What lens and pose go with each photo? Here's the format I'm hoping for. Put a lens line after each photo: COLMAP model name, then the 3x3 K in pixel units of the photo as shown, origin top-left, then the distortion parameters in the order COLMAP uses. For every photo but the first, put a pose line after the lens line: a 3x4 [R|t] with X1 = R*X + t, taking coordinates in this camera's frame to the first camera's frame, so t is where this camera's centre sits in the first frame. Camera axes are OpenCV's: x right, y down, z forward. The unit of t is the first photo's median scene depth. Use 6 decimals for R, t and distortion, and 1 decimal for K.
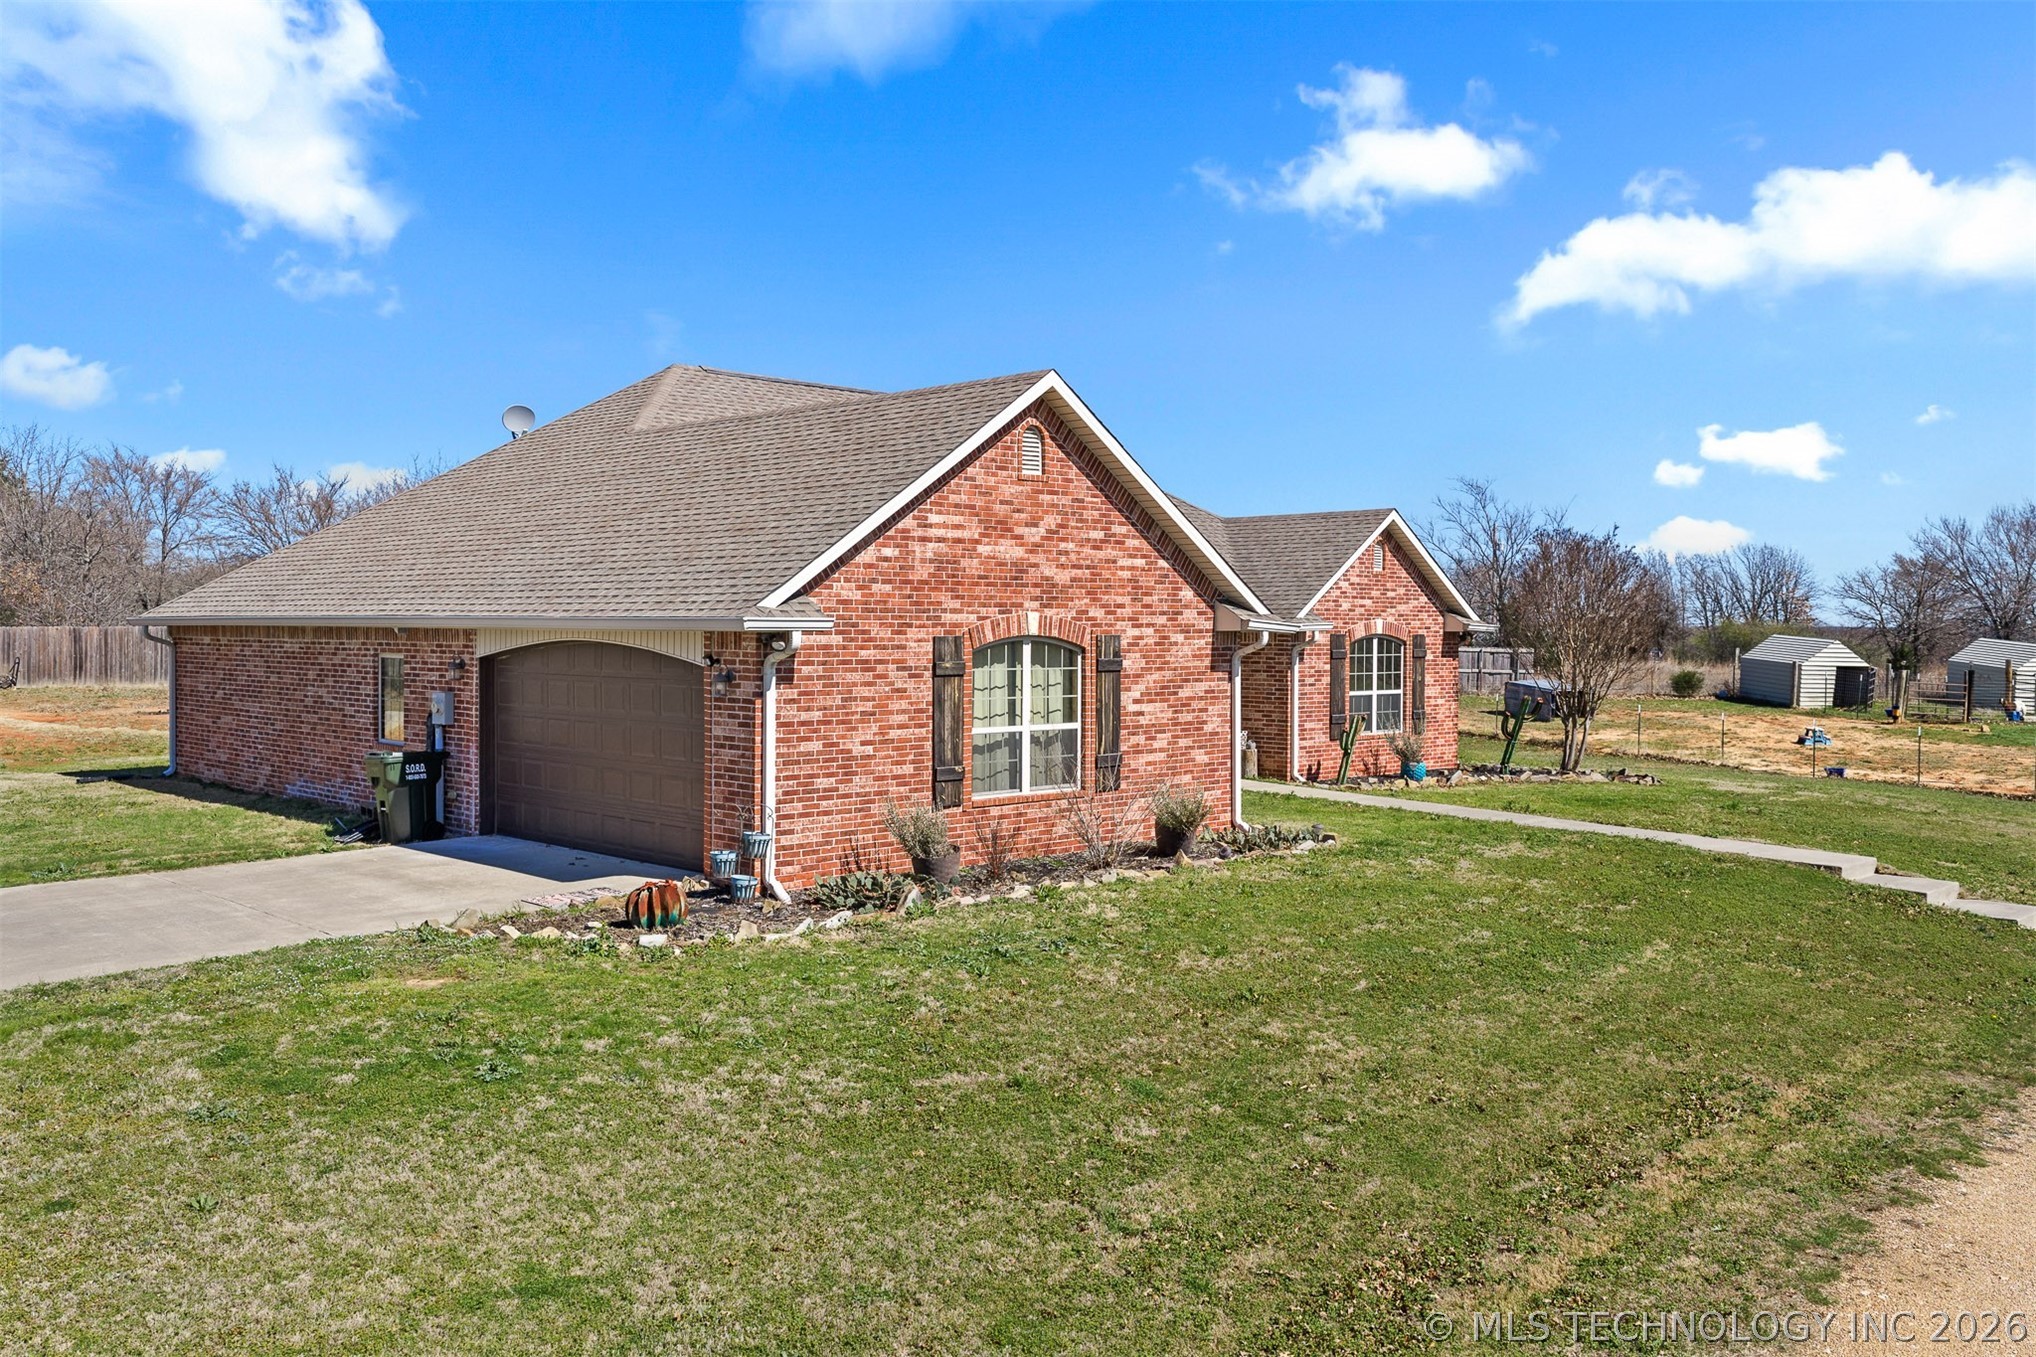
lens RADIAL K [[1694.3, 0, 1016.4], [0, 1694.3, 672.0], [0, 0, 1]] dist [0.008018, -0.012844]
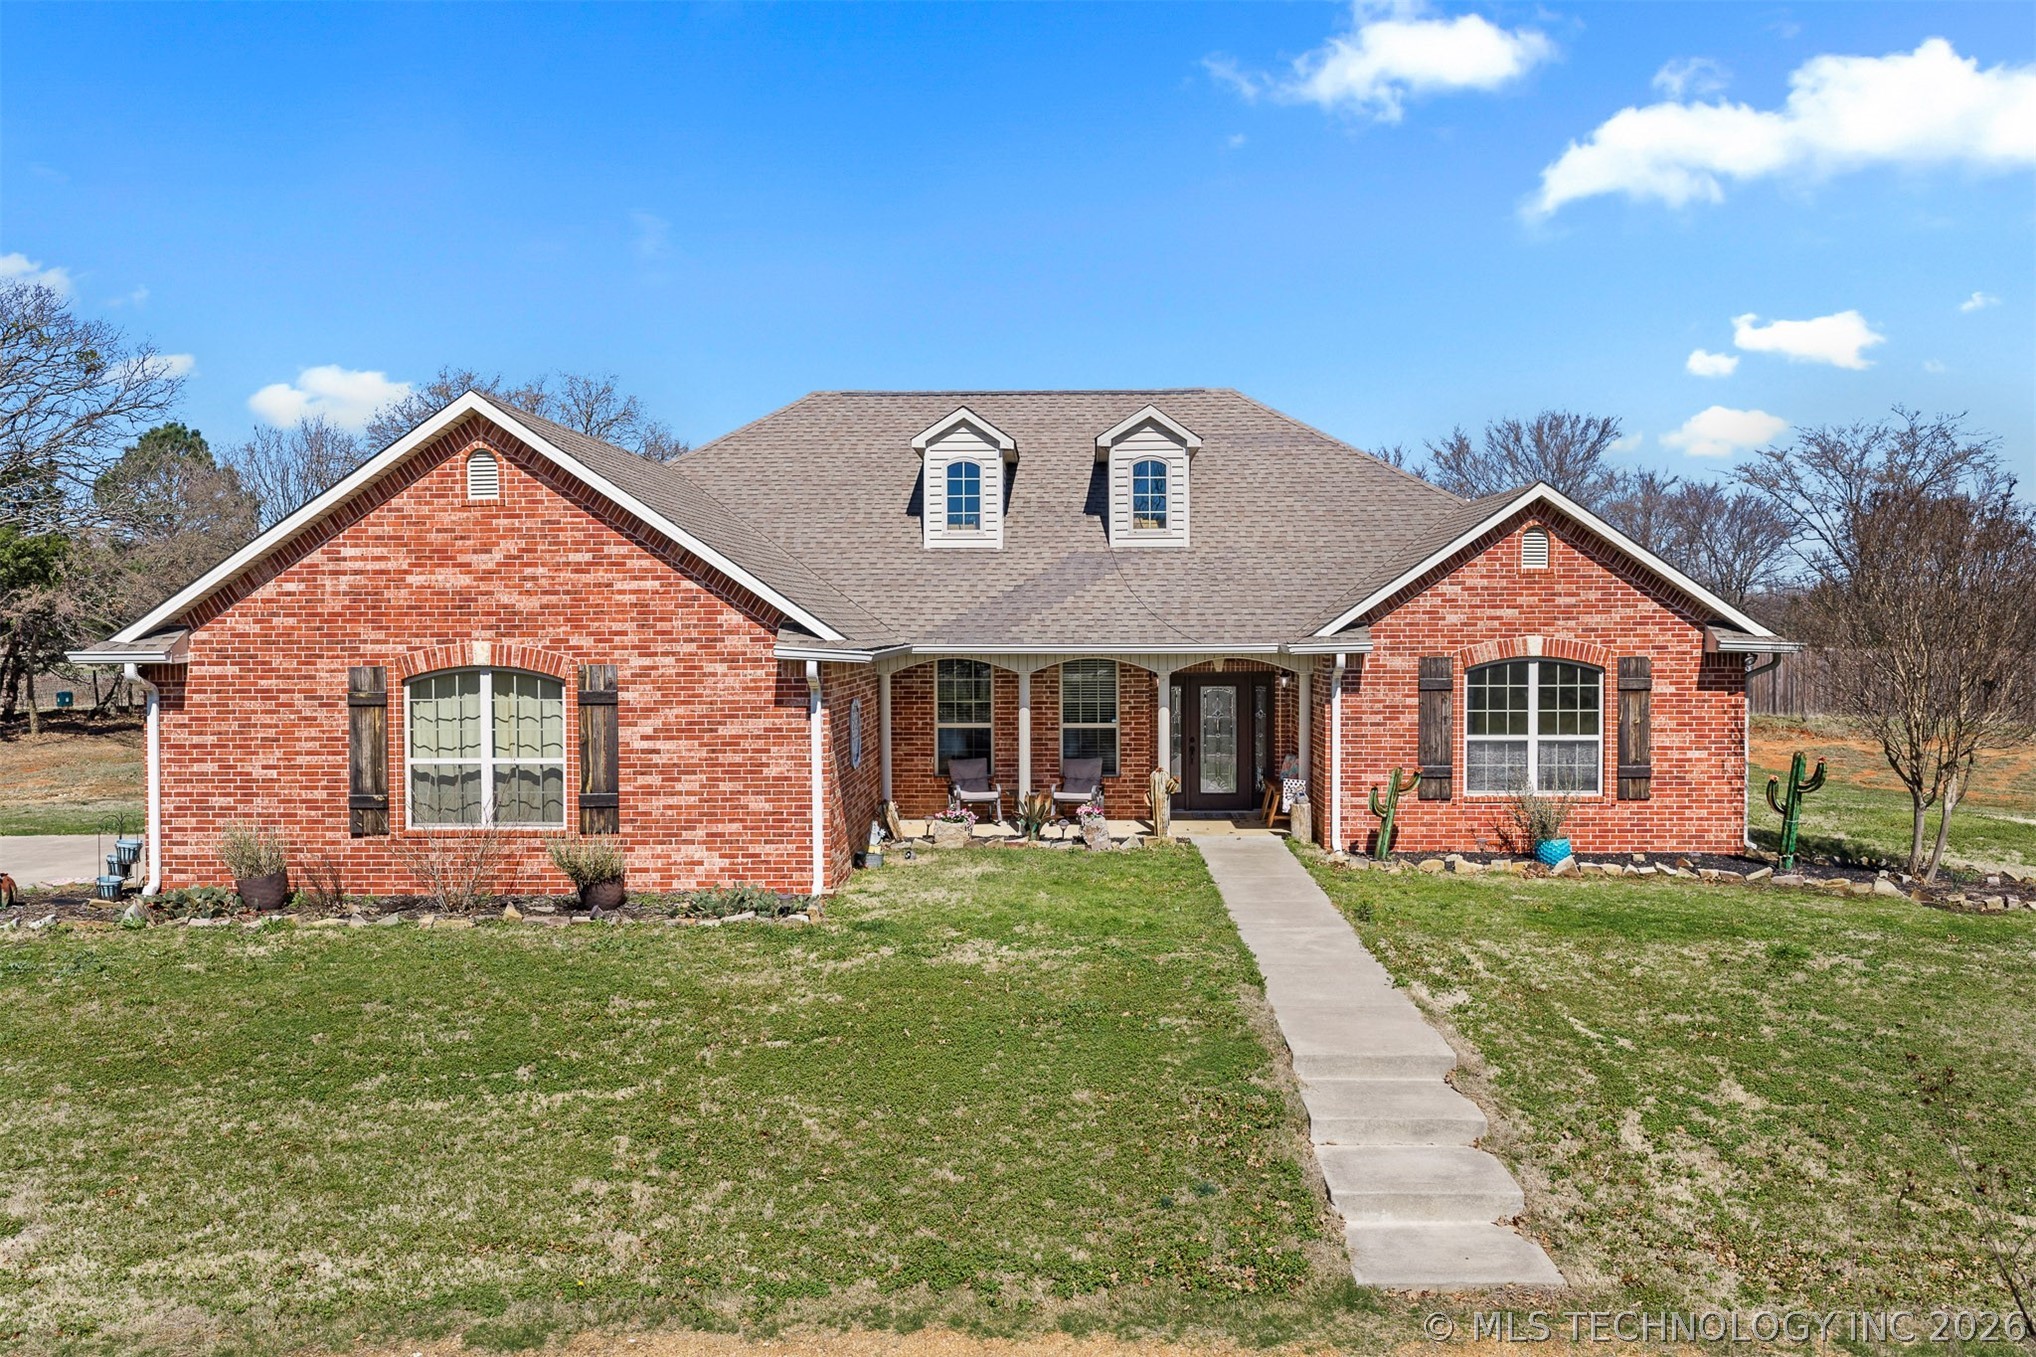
lens RADIAL K [[1694.3, 0, 1019.1], [0, 1694.3, 681.0], [0, 0, 1]] dist [0.008018, -0.012844]
pose [[0.698556, 0.017877, -0.715332, 0.881352], [-0.012953, 0.999840, 0.012339, -0.027637], [0.715438, 0.000646, 0.698676, 0.521473]]
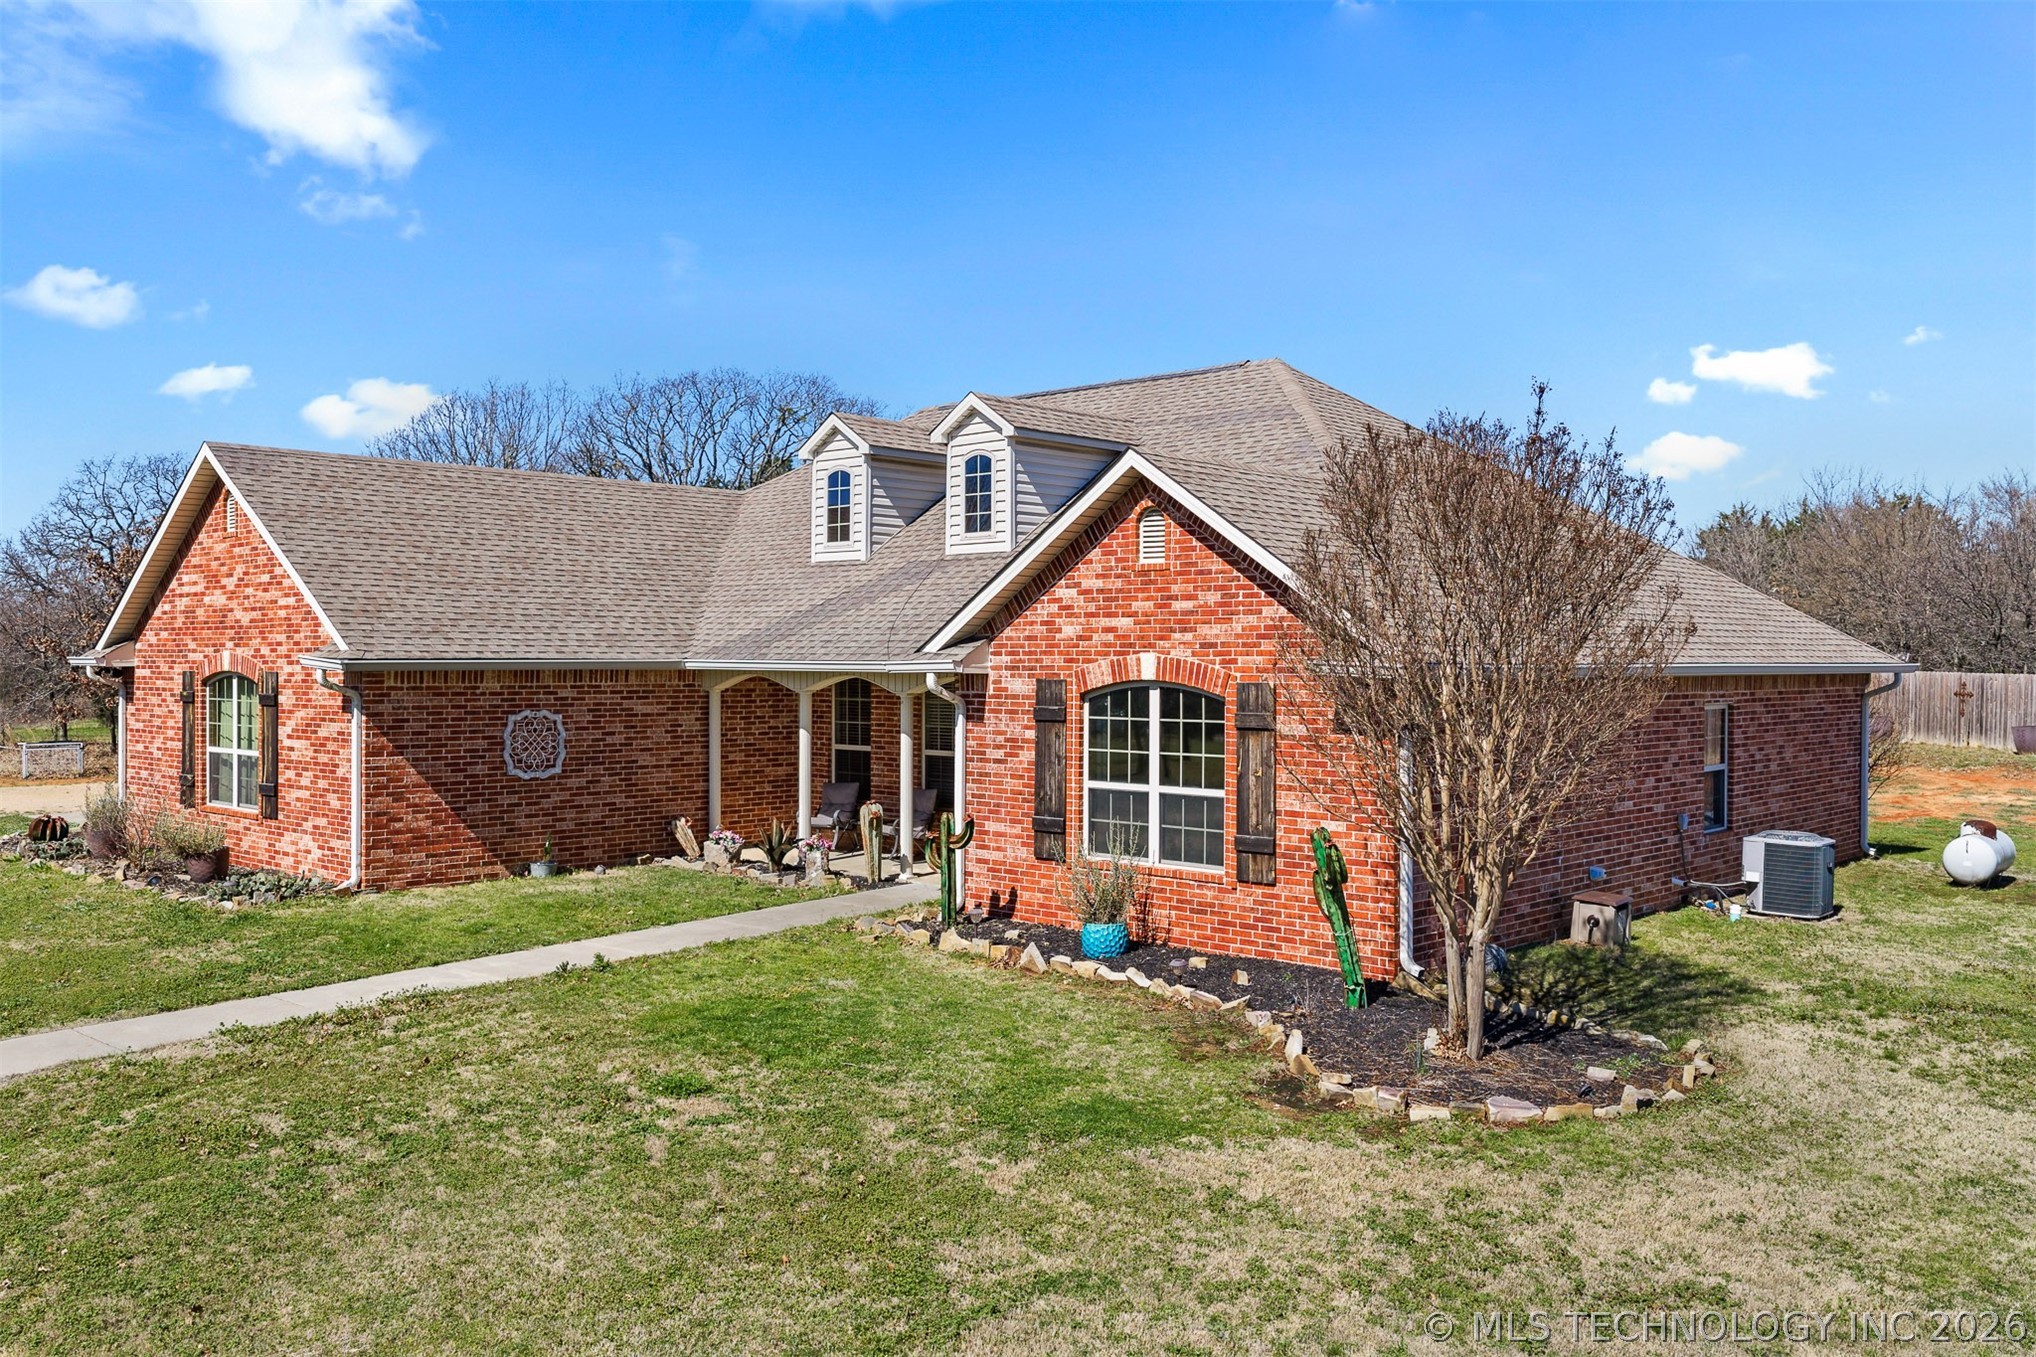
lens RADIAL K [[1694.3, 0, 1040.8], [0, 1694.3, 670.5], [0, 0, 1]] dist [0.008018, -0.012844]
pose [[0.056686, 0.003367, -0.998386, 1.150010], [-0.030006, 0.999548, 0.001667, -0.038981], [0.997941, 0.029863, 0.056762, 1.430412]]
